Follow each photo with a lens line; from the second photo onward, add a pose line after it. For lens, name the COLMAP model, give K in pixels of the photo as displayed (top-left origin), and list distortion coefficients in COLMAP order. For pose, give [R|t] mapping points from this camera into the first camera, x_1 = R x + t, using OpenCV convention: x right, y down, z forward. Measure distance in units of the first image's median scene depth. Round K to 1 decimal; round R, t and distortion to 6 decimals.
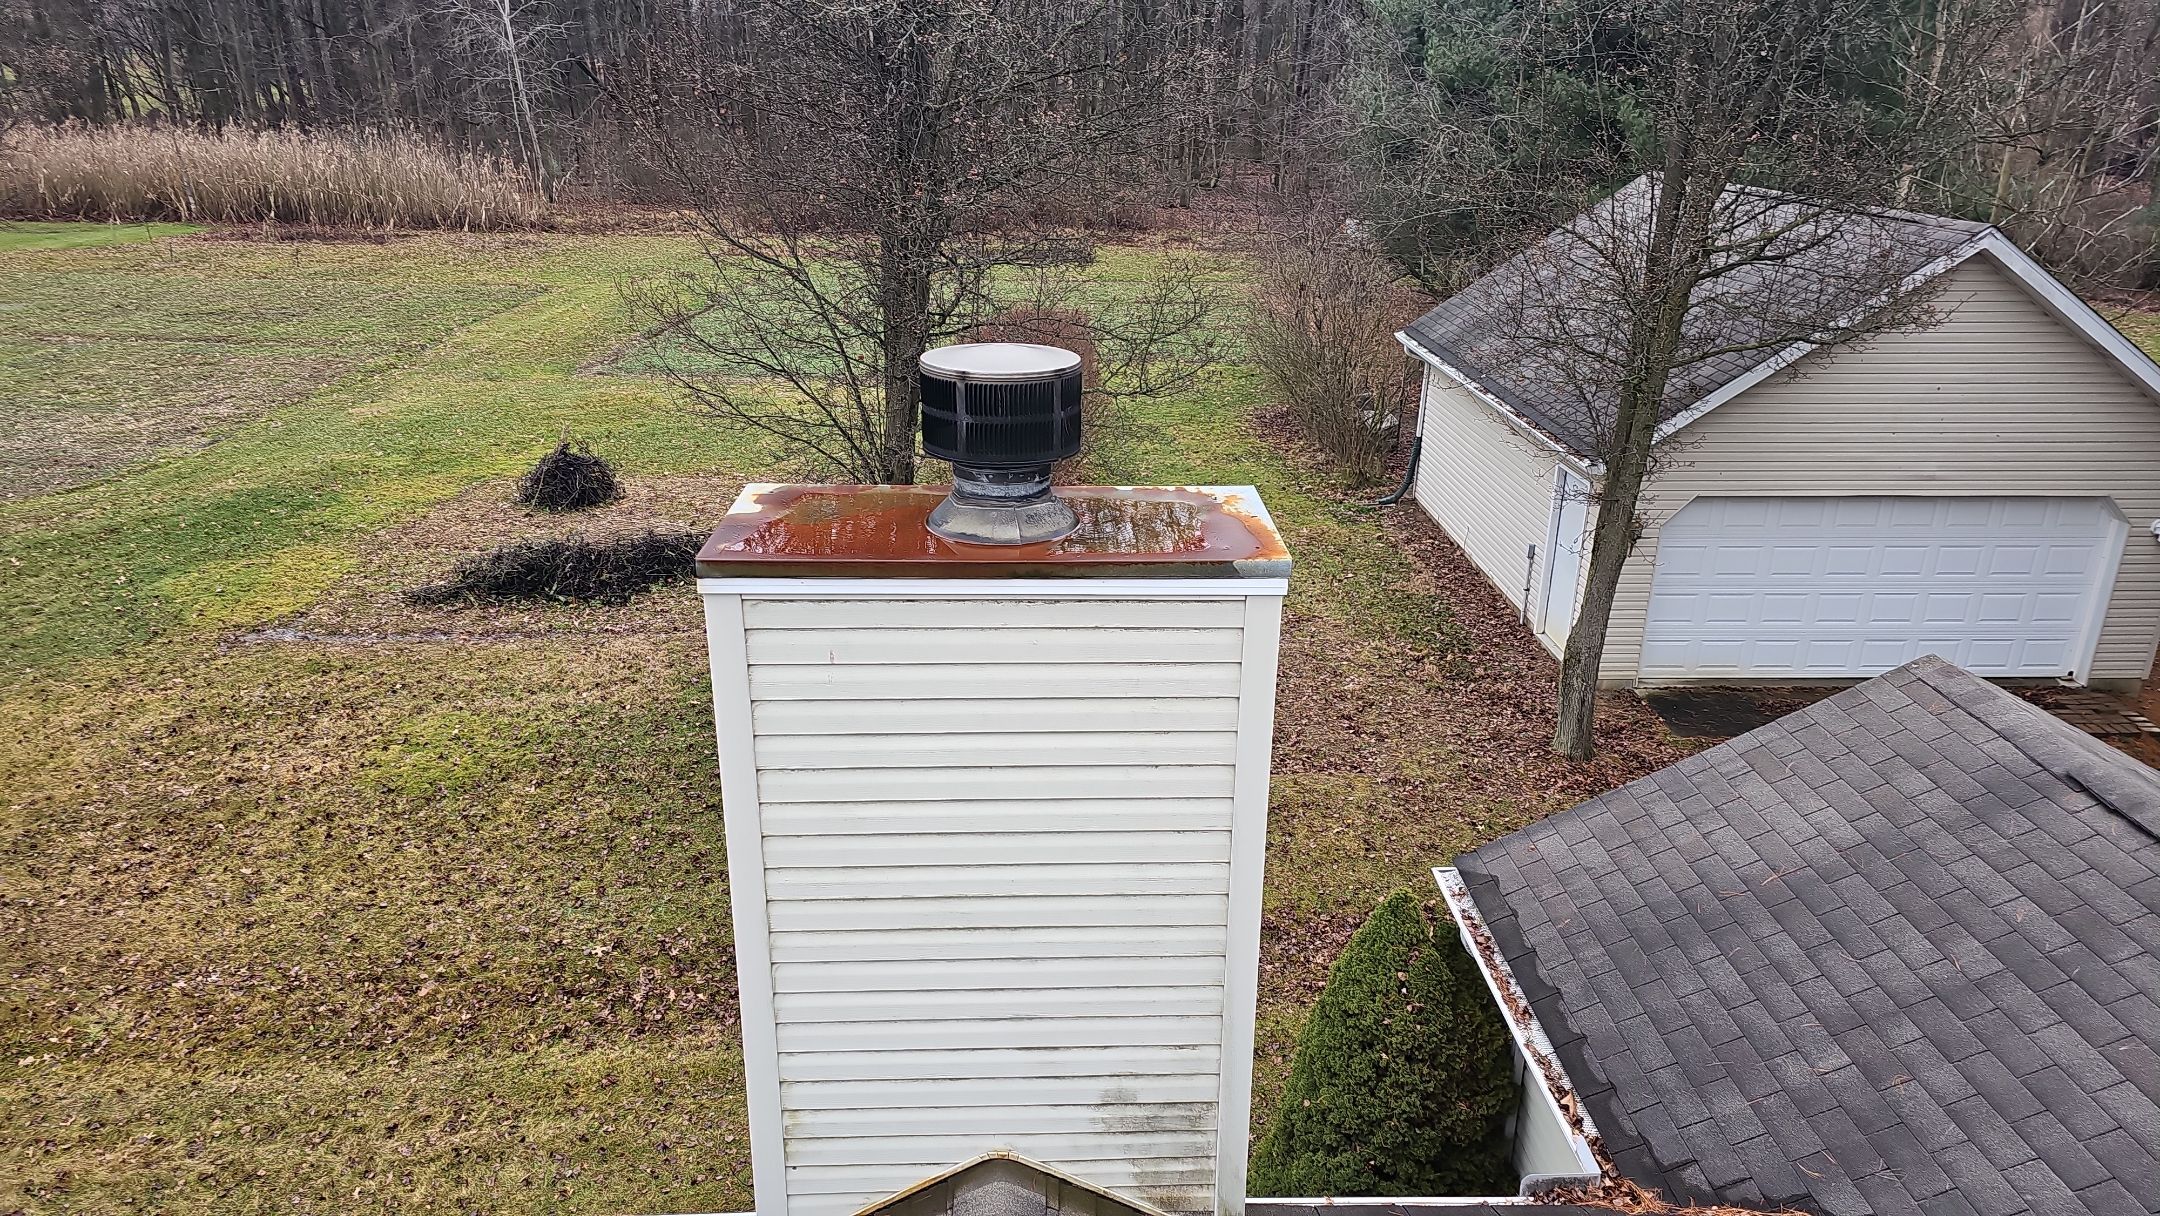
lens RADIAL K [[1437.8, 0, 1097.6], [0, 1437.8, 624.4], [0, 0, 1]] dist [0.052758, -0.043833]
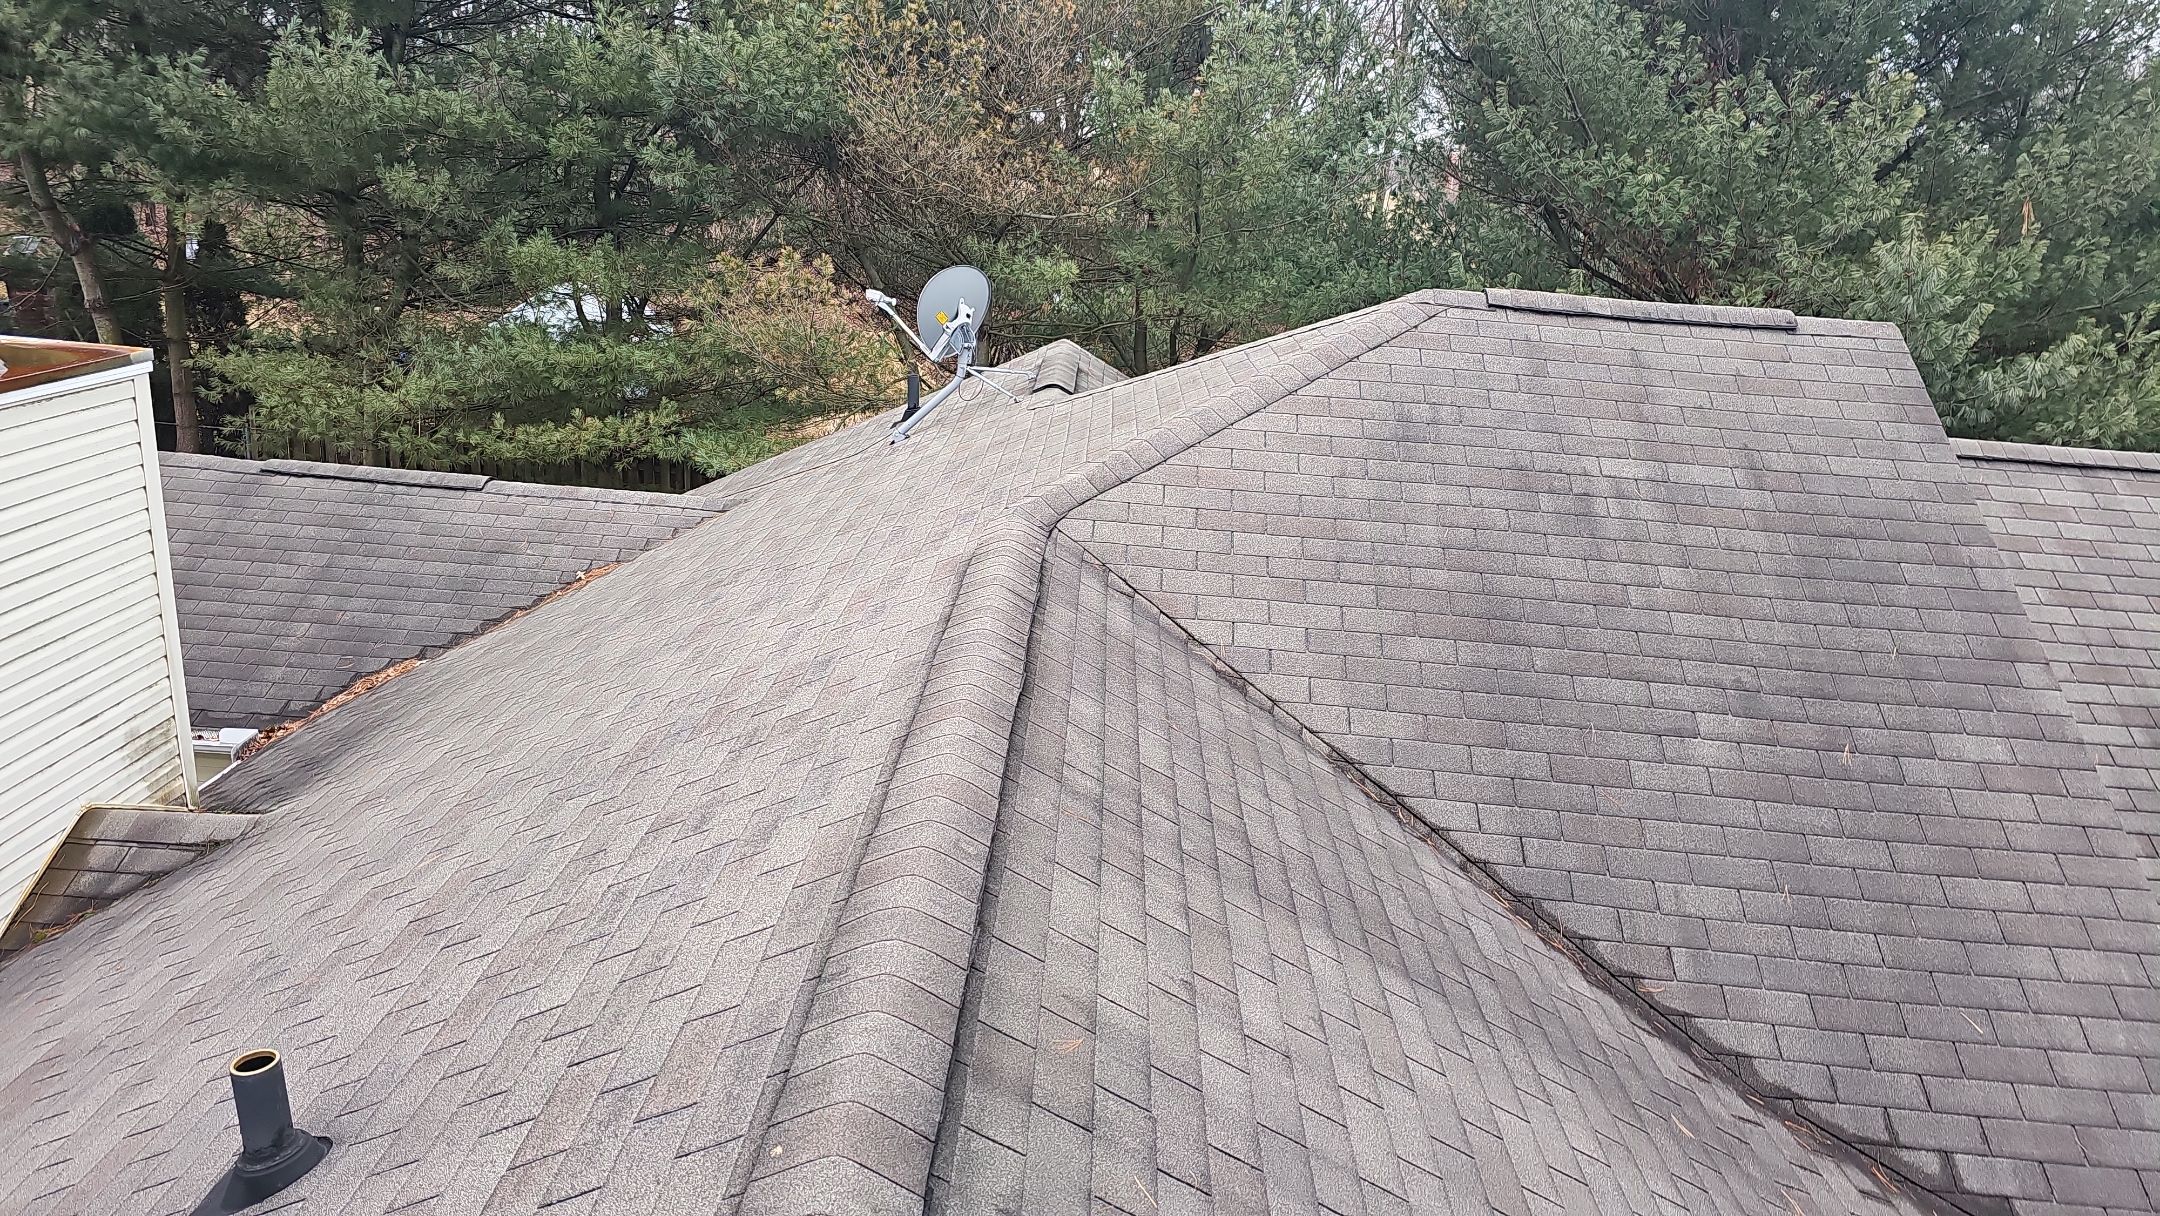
lens RADIAL K [[1437.8, 0, 1093.7], [0, 1437.8, 594.5], [0, 0, 1]] dist [0.052758, -0.043833]
pose [[0.053096, -0.301540, 0.951974, -0.458846], [0.280348, 0.919480, 0.275611, 0.017509], [-0.958429, 0.252250, 0.133356, -0.072039]]
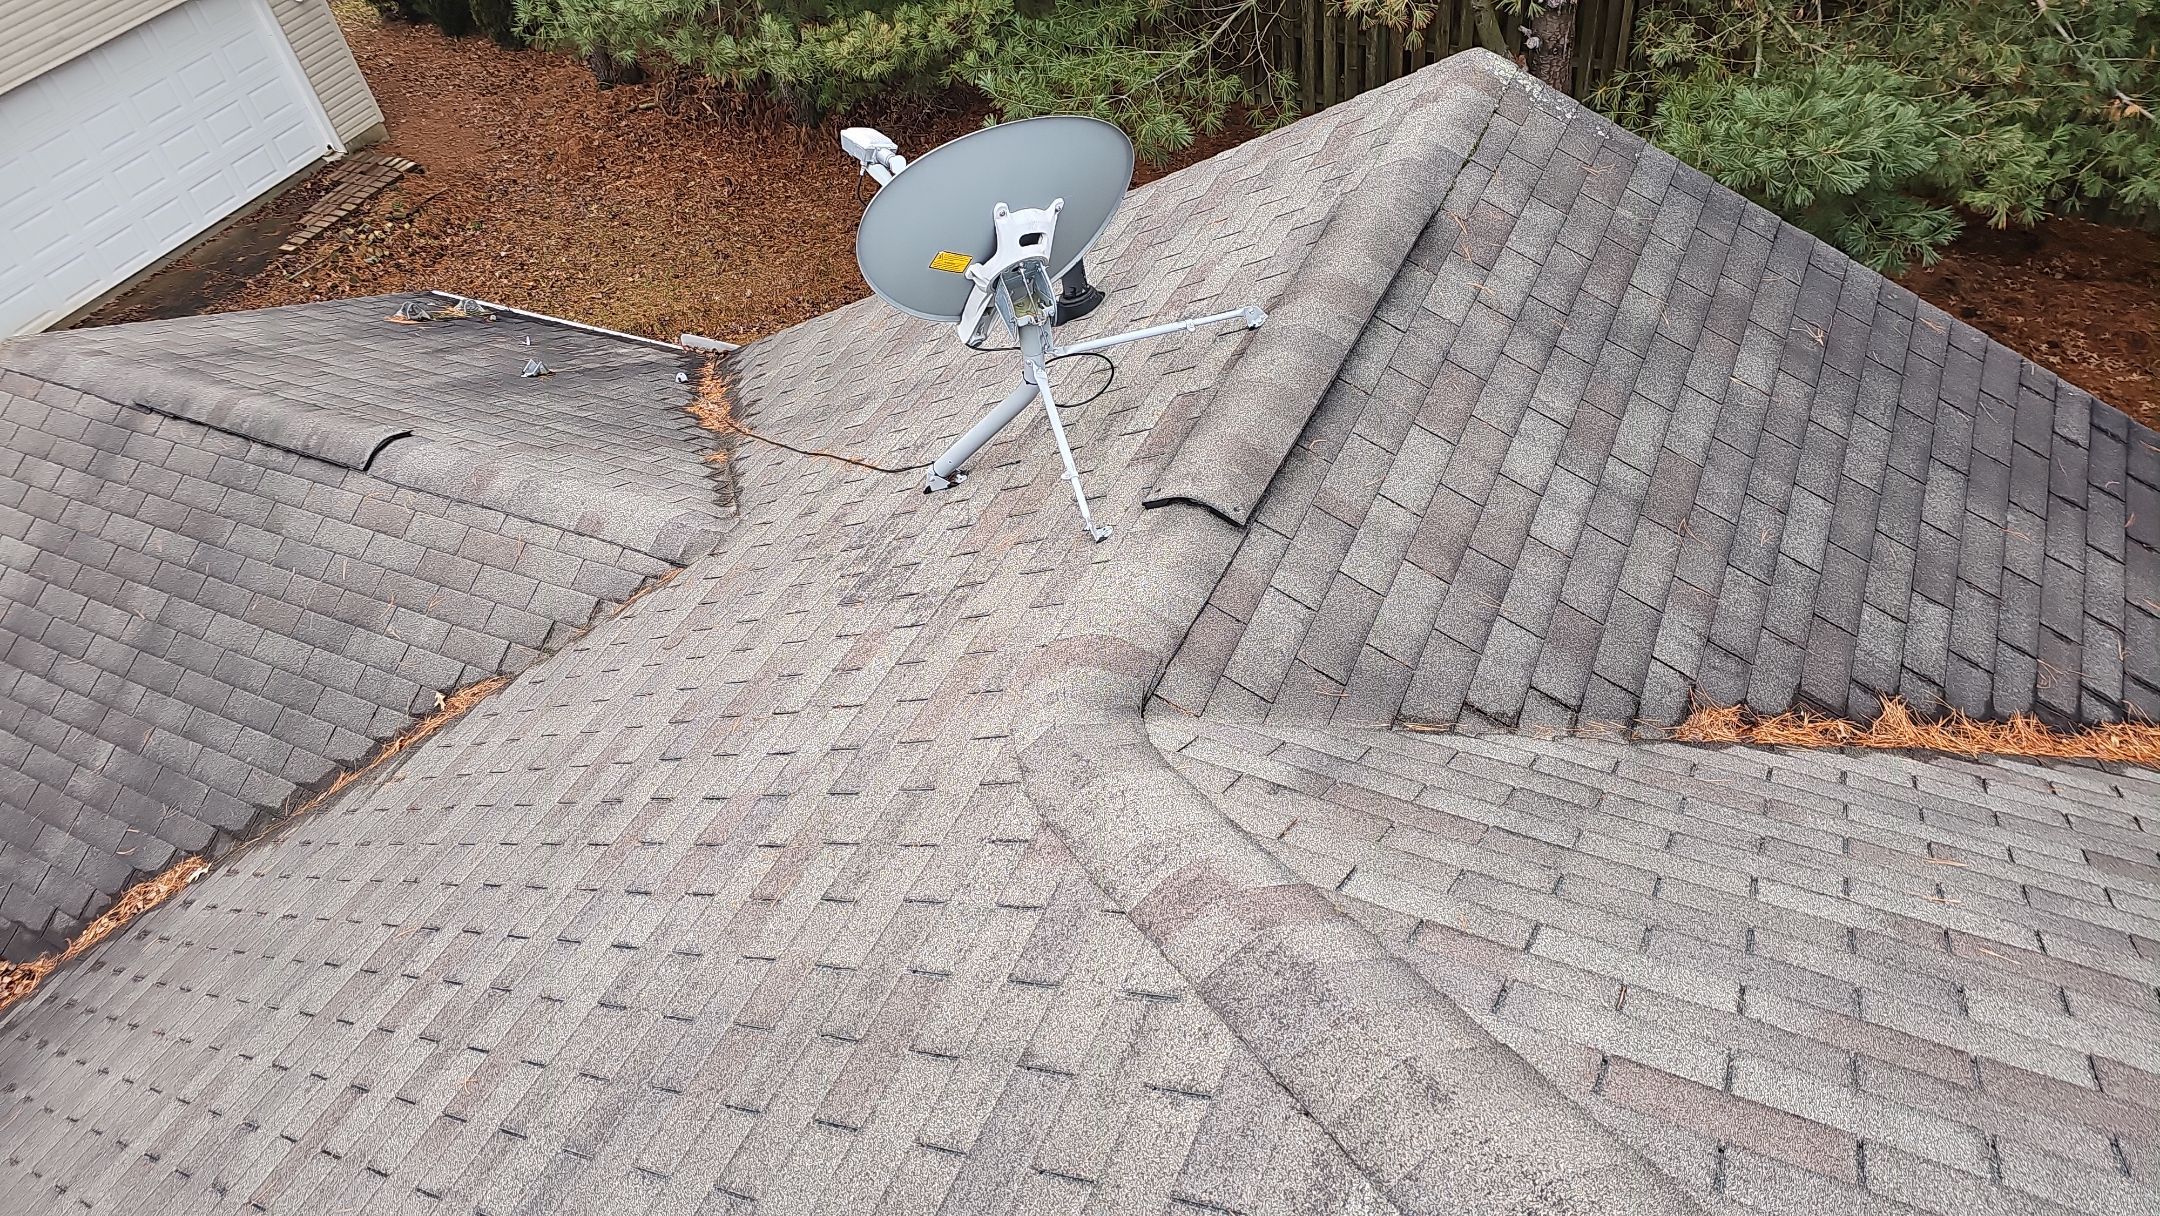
lens RADIAL K [[1437.8, 0, 1061.6], [0, 1437.8, 594.9], [0, 0, 1]] dist [0.052758, -0.043833]
pose [[0.486061, -0.660783, 0.571936, 0.120319], [0.439965, 0.750482, 0.493161, -0.013503], [-0.755100, 0.011926, 0.655501, -0.139141]]
